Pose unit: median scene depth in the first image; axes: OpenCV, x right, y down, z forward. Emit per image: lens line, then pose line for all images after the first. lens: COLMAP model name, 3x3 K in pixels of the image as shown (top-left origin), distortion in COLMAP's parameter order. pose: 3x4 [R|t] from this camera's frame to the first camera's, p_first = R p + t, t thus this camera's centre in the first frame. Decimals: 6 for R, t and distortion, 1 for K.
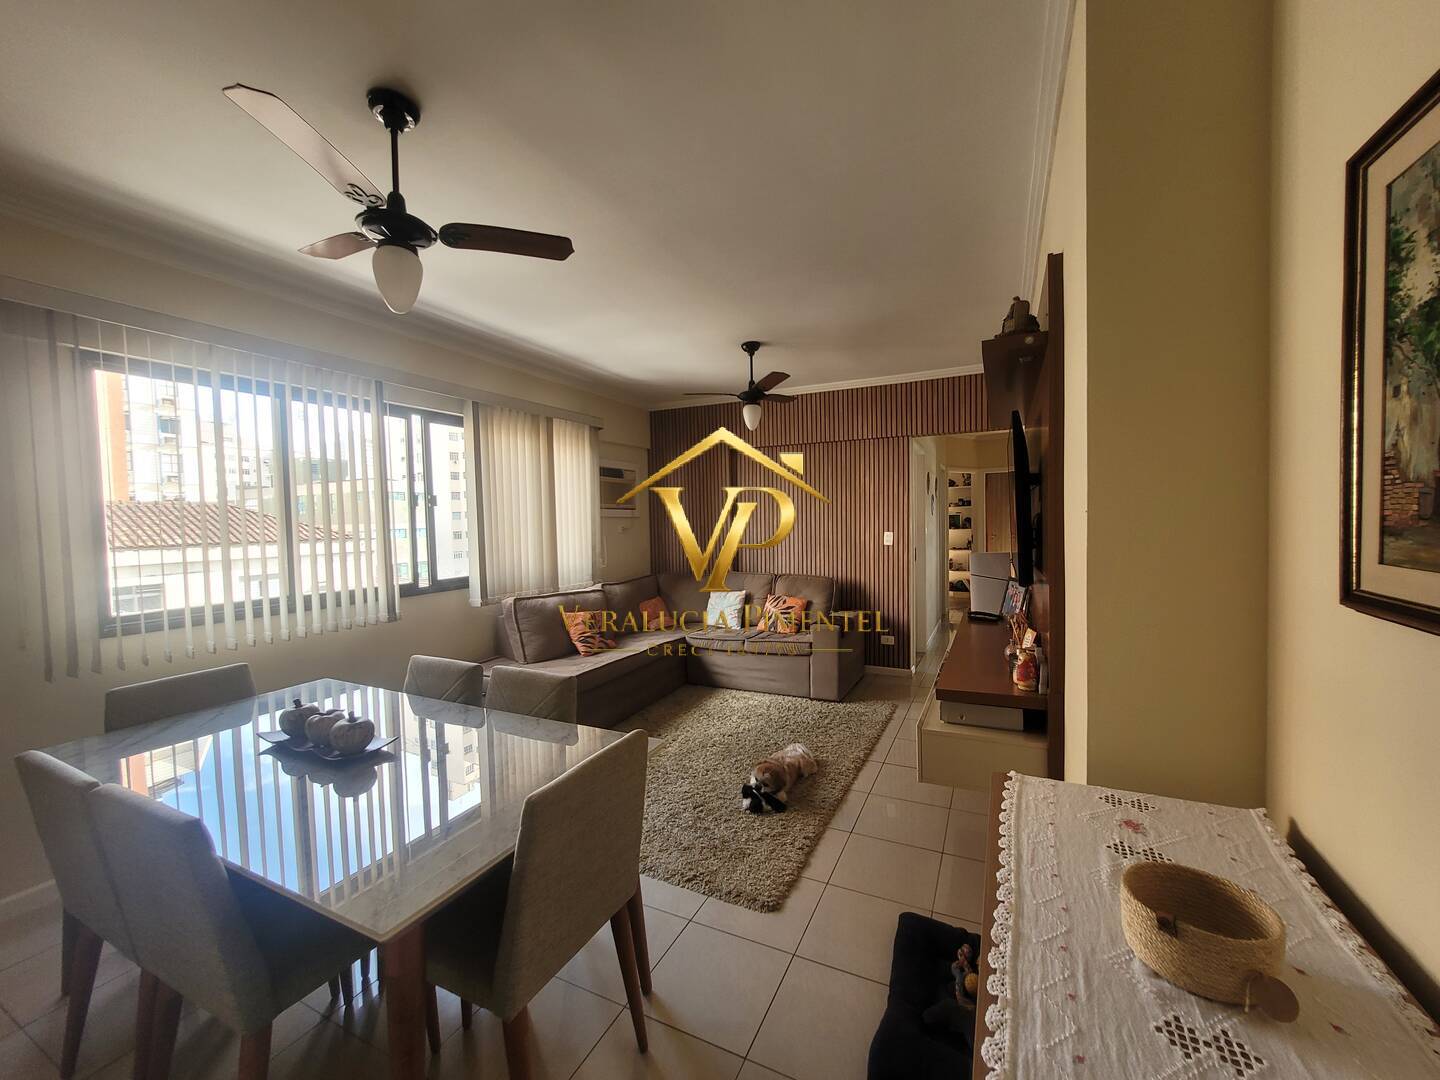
lens RADIAL K [[566.8, 0, 729.1], [0, 566.8, 541.8], [0, 0, 1]] dist [-0.004265, 0.000779]
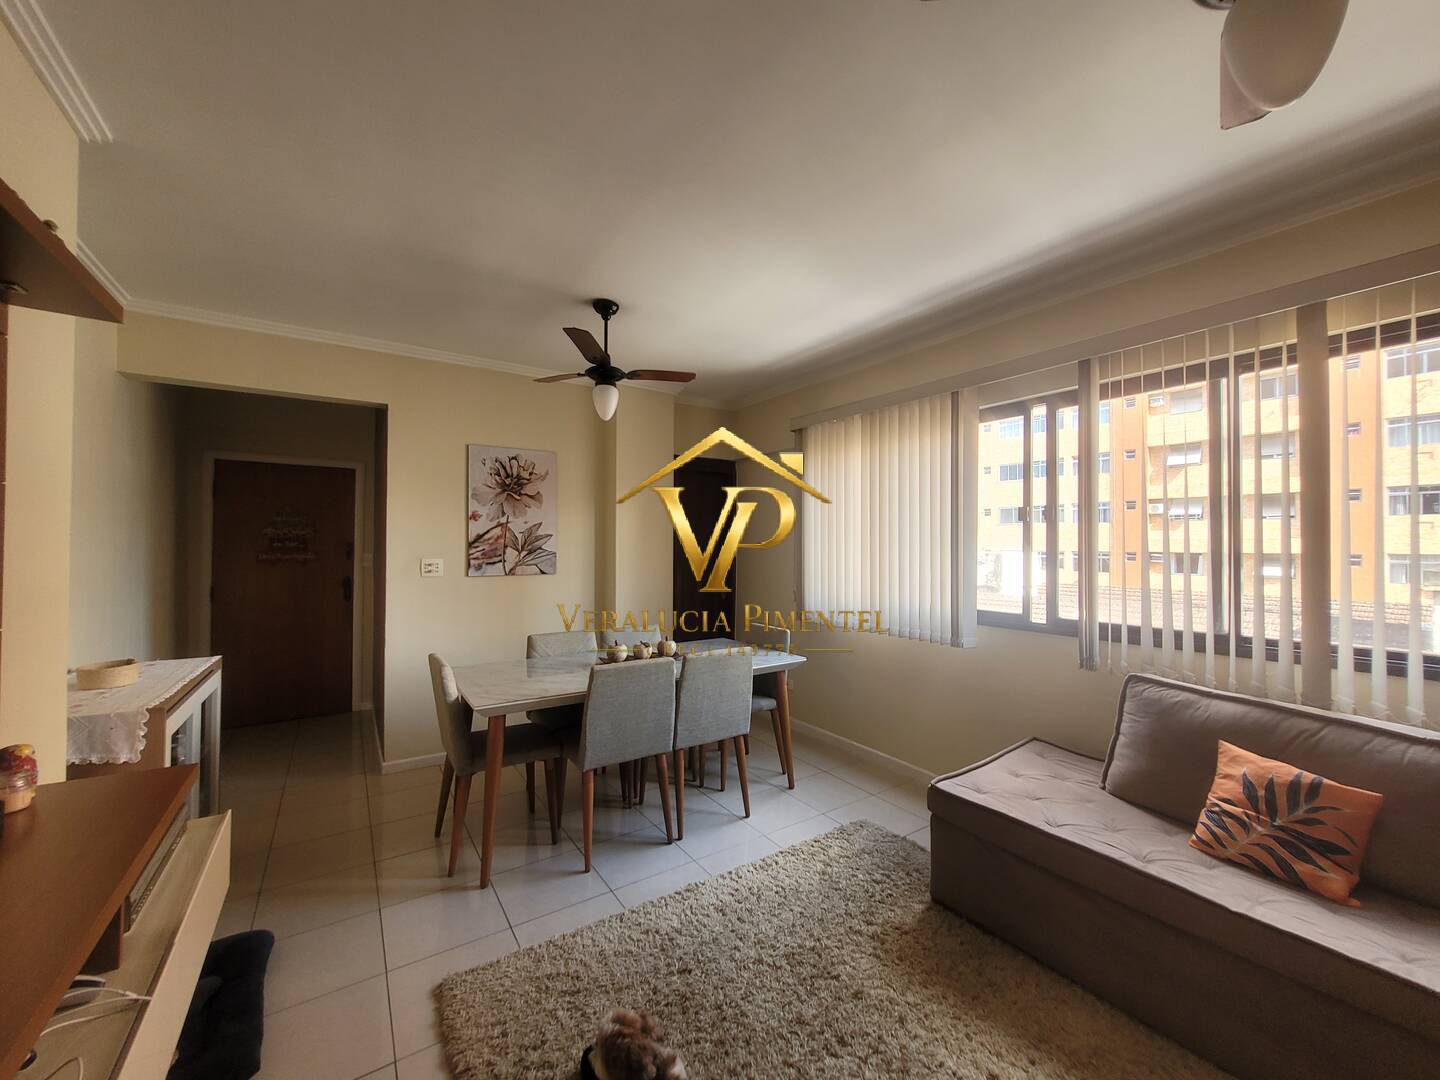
lens RADIAL K [[566.8, 0, 733.6], [0, 566.8, 539.1], [0, 0, 1]] dist [-0.004265, 0.000779]
pose [[-0.493723, -0.002205, -0.869617, 0.611515], [-0.038359, 0.999079, 0.019245, -0.062485], [0.868773, 0.042859, -0.493352, 1.796532]]
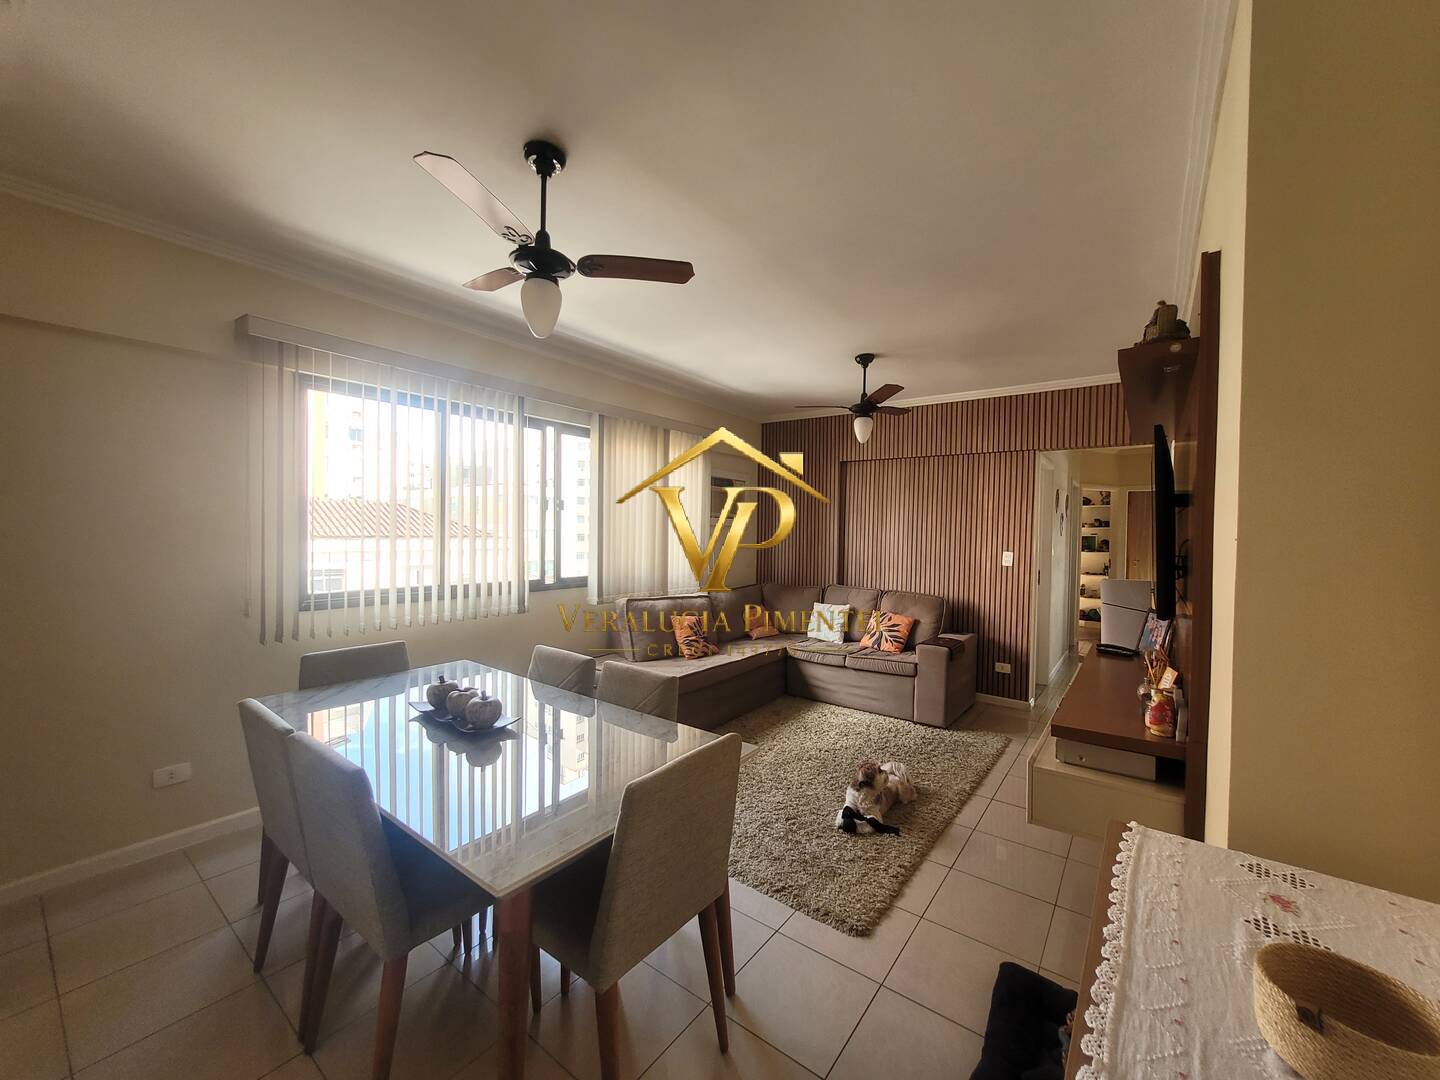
lens RADIAL K [[566.8, 0, 726.2], [0, 566.8, 540.5], [0, 0, 1]] dist [-0.004265, 0.000779]
pose [[0.980025, 0.040445, -0.194718, 0.010768], [-0.044429, 0.998882, -0.016131, -0.001364], [0.193848, 0.024459, 0.980727, -0.016558]]
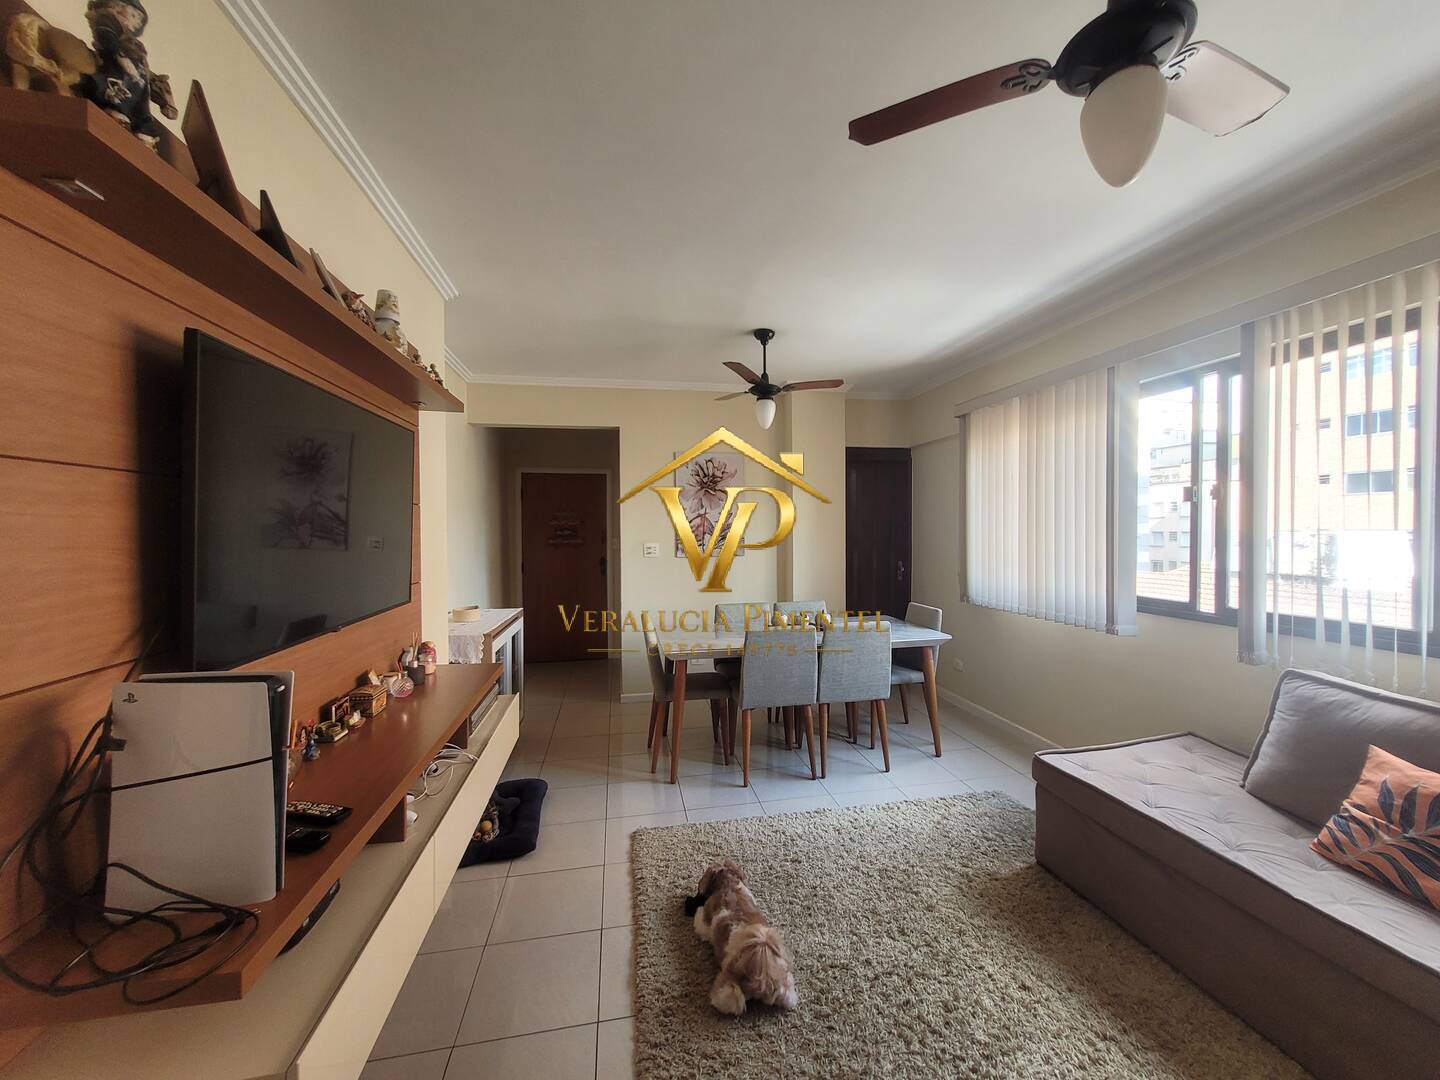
lens RADIAL K [[566.8, 0, 726.4], [0, 566.8, 535.9], [0, 0, 1]] dist [-0.004265, 0.000779]
pose [[-0.802841, 0.024421, -0.595693, 0.662236], [-0.010085, 0.998461, 0.054526, -0.089155], [0.596108, 0.049783, -0.801359, 2.134938]]
